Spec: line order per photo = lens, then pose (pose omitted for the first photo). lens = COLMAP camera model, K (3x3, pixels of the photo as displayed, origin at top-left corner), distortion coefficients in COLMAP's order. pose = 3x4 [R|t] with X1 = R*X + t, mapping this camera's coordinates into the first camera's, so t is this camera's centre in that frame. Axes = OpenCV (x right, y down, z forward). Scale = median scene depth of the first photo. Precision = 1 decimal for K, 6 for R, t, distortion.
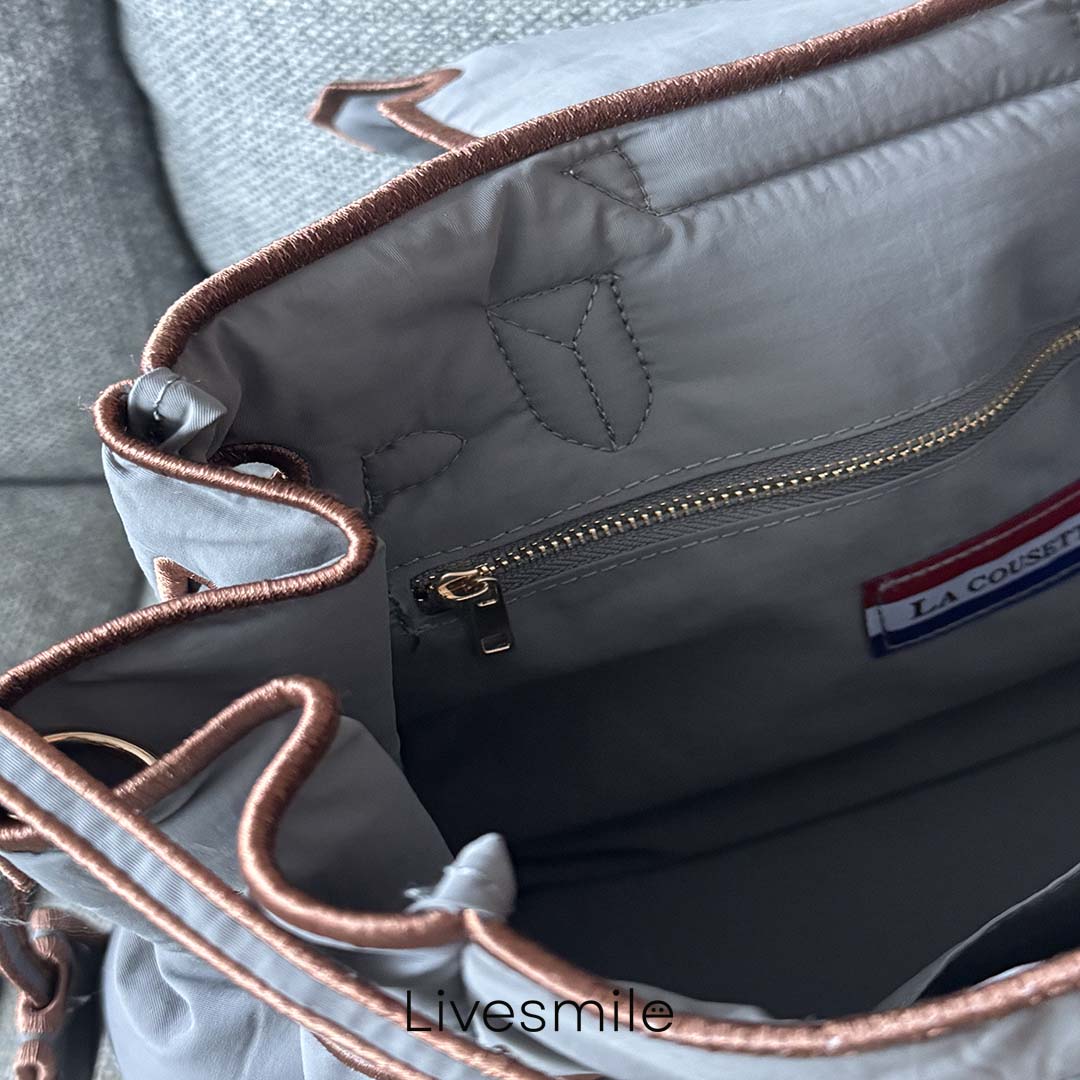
lens RADIAL K [[1968.9, 0, 539.9], [0, 1968.9, 540.0], [0, 0, 1]] dist [0.119140, 0.000000]
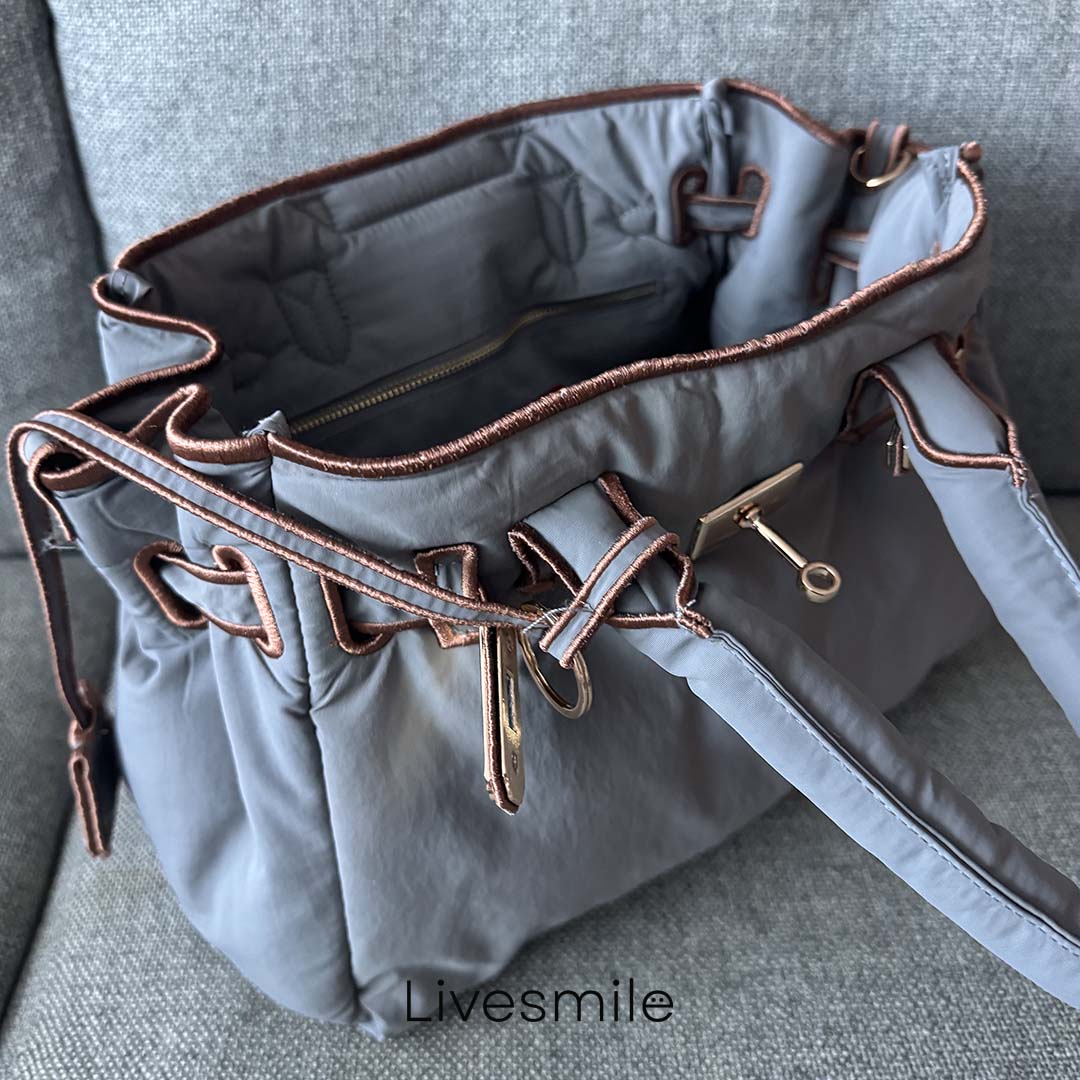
lens RADIAL K [[1025.0, 0, 540.2], [0, 1025.0, 541.2], [0, 0, 1]] dist [-0.001722, 0.000000]
pose [[0.978433, -0.081755, 0.189697, 0.031706], [0.109923, 0.983590, -0.143063, 0.420527], [-0.174888, 0.160830, 0.971364, -0.186798]]
